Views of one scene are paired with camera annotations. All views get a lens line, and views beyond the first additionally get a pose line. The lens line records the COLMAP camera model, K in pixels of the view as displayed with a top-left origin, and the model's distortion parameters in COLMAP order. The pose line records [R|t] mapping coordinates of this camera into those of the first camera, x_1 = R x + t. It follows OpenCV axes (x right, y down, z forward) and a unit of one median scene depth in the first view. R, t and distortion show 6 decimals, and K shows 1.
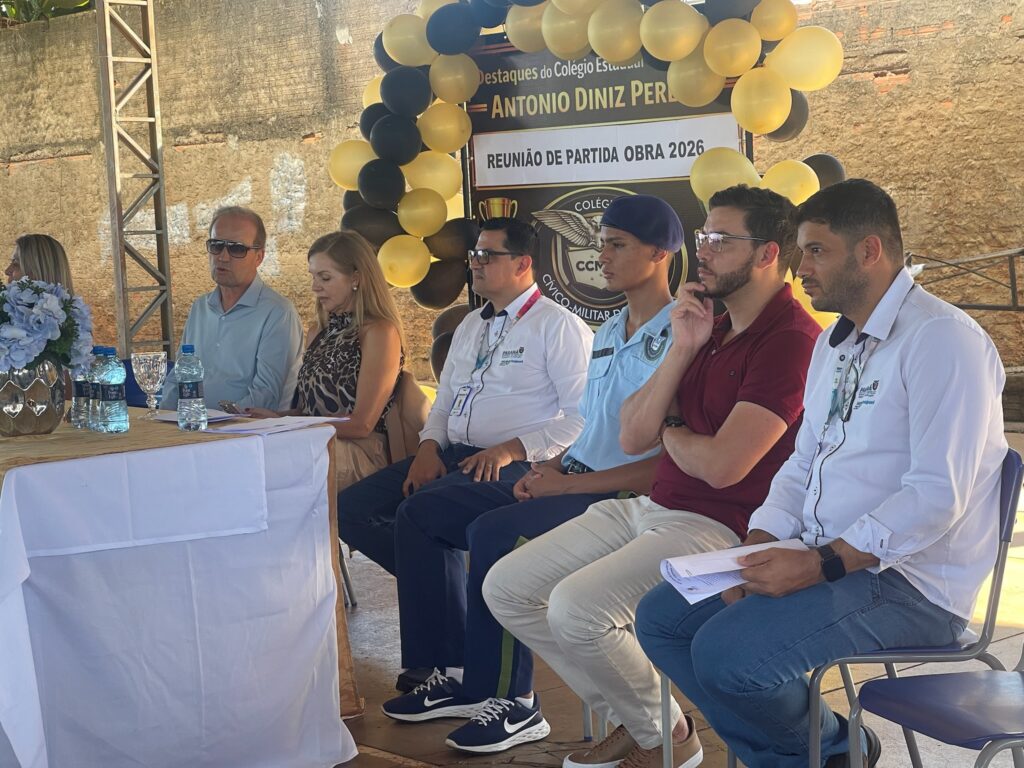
lens RADIAL K [[1919.8, 0, 512.0], [0, 1919.8, 384.0], [0, 0, 1]] dist [0.156600, -0.107073]
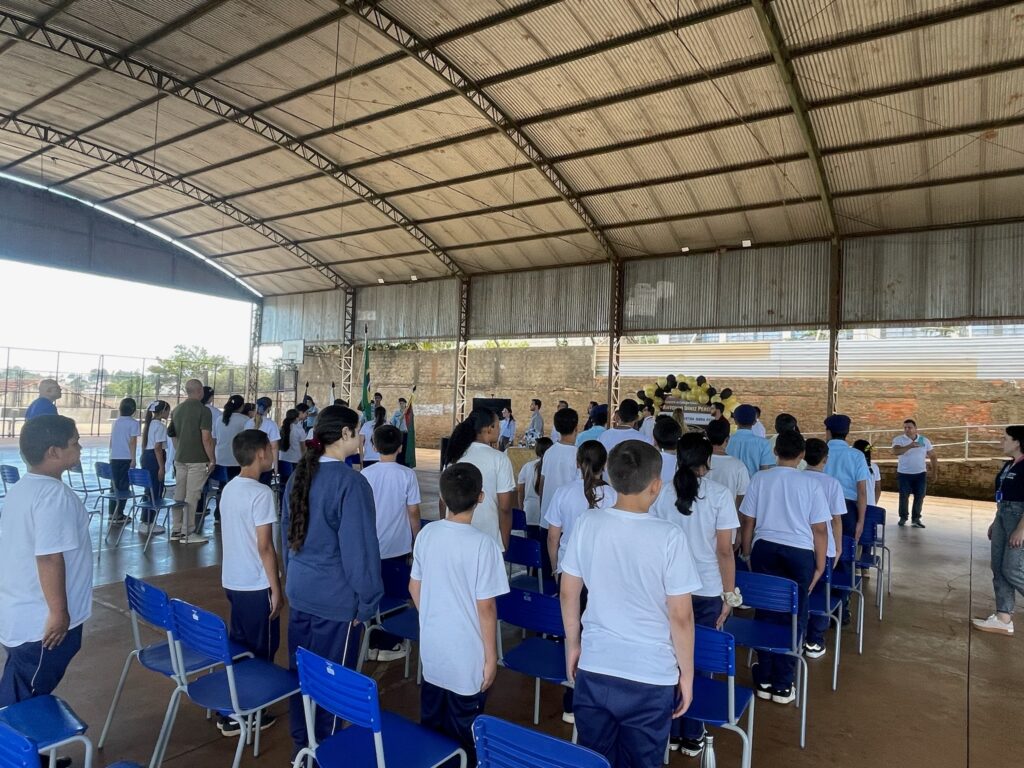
lens RADIAL K [[670.4, 0, 512.0], [0, 670.4, 384.0], [0, 0, 1]] dist [0.005715, -0.001604]
pose [[0.973177, 0.089954, 0.211741, -0.298784], [-0.064112, 0.989968, -0.125907, 0.019972], [-0.220943, 0.108954, 0.969182, -0.264313]]
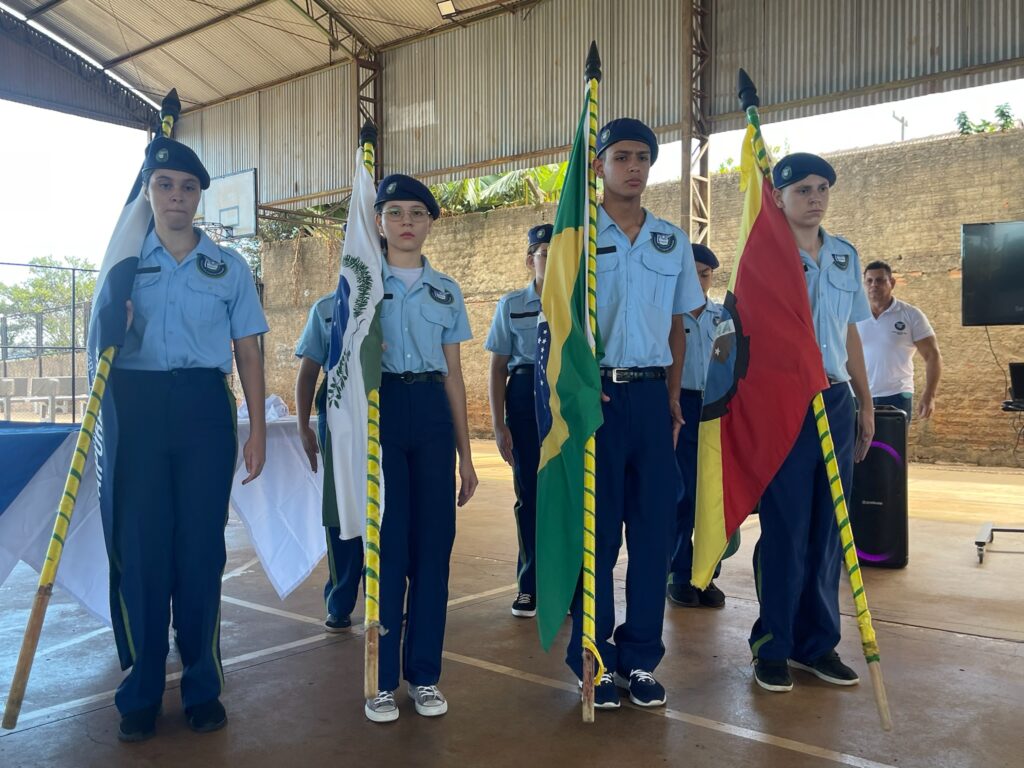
lens RADIAL K [[951.8, 0, 512.0], [0, 951.8, 384.0], [0, 0, 1]] dist [0.001617, -0.002227]
pose [[0.990546, 0.031571, 0.133500, -0.322639], [-0.021940, 0.997090, -0.073006, 0.000340], [-0.135416, 0.069387, 0.988356, 0.281281]]
